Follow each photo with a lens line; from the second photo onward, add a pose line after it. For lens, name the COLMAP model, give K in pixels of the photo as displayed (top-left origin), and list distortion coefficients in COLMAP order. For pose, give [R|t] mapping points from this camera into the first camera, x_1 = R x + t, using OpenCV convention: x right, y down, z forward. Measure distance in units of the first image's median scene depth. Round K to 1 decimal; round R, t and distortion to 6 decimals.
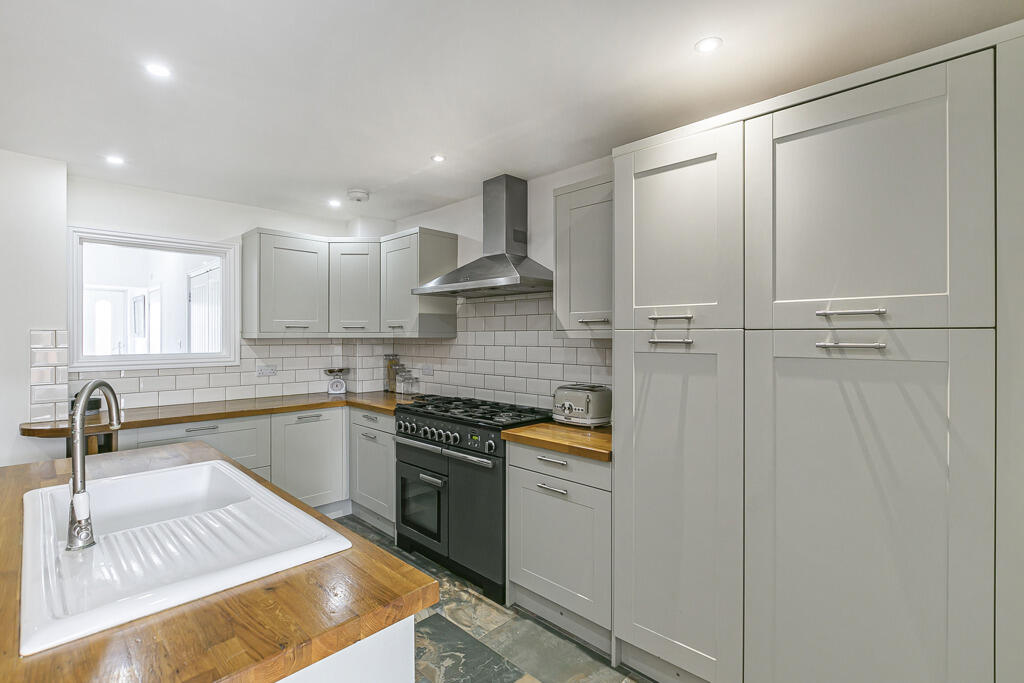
lens RADIAL K [[468.2, 0, 509.9], [0, 468.2, 334.1], [0, 0, 1]] dist [0.004876, 0.000744]
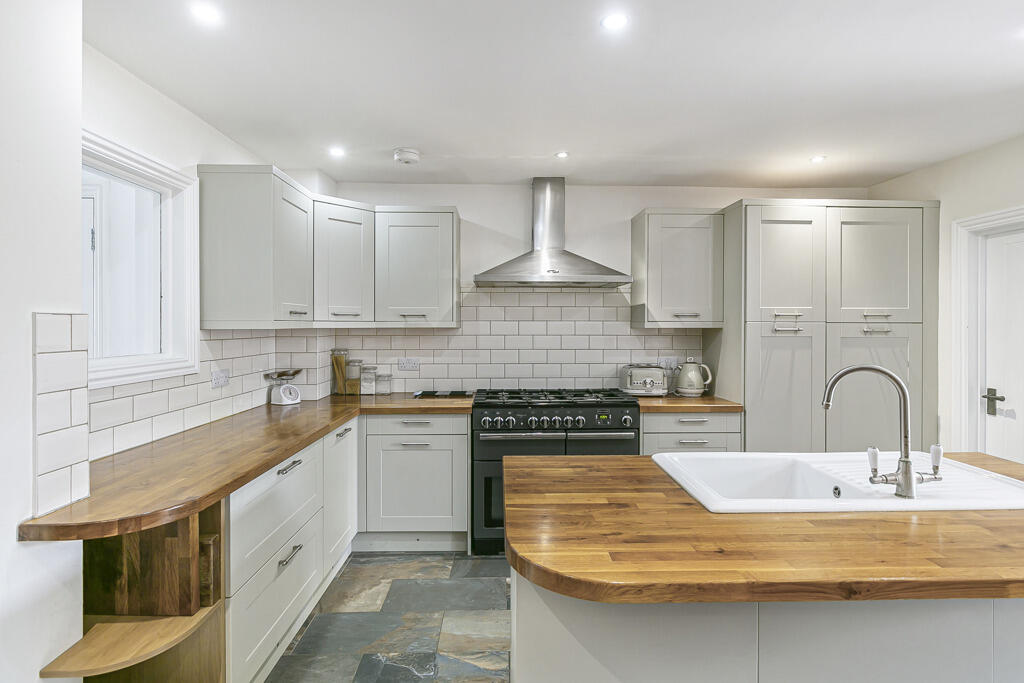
lens RADIAL K [[497.5, 0, 509.7], [0, 497.5, 322.1], [0, 0, 1]] dist [-0.000983, -0.000083]
pose [[0.703226, 0.003039, 0.710960, -0.902319], [-0.003422, 0.999994, -0.000891, -0.002845], [-0.710958, -0.001806, 0.703232, 0.271834]]
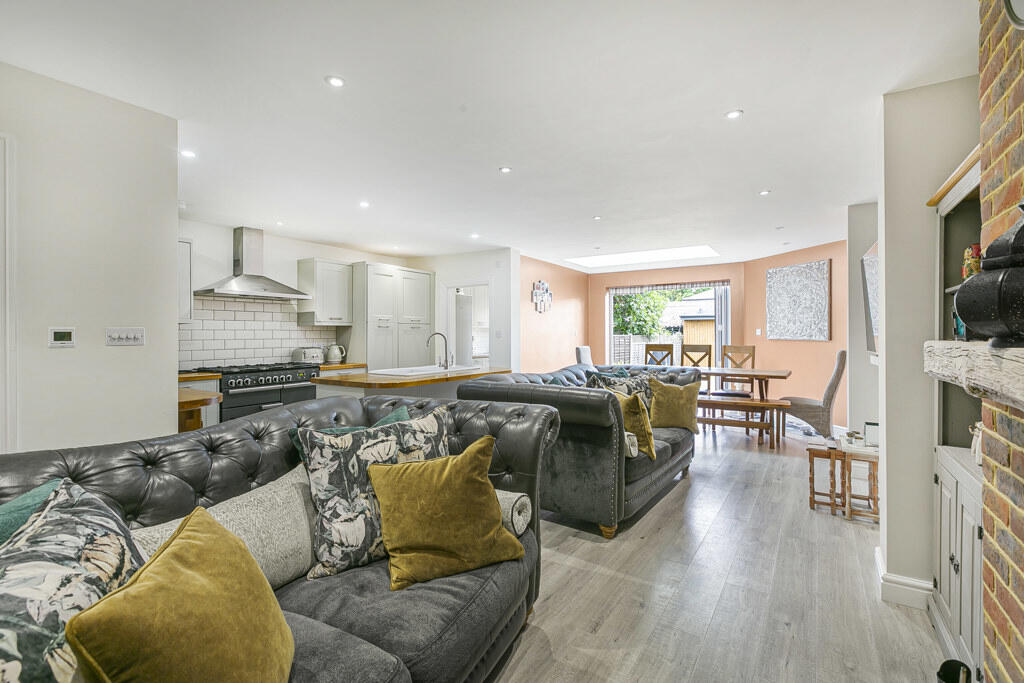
lens RADIAL K [[453.2, 0, 511.6], [0, 453.2, 333.5], [0, 0, 1]] dist [0.000599, 0.000066]
pose [[-0.171306, -0.002128, 0.985216, -1.782070], [-0.000467, 0.999998, 0.002079, 0.035616], [-0.985218, -0.000104, -0.171306, 0.375506]]
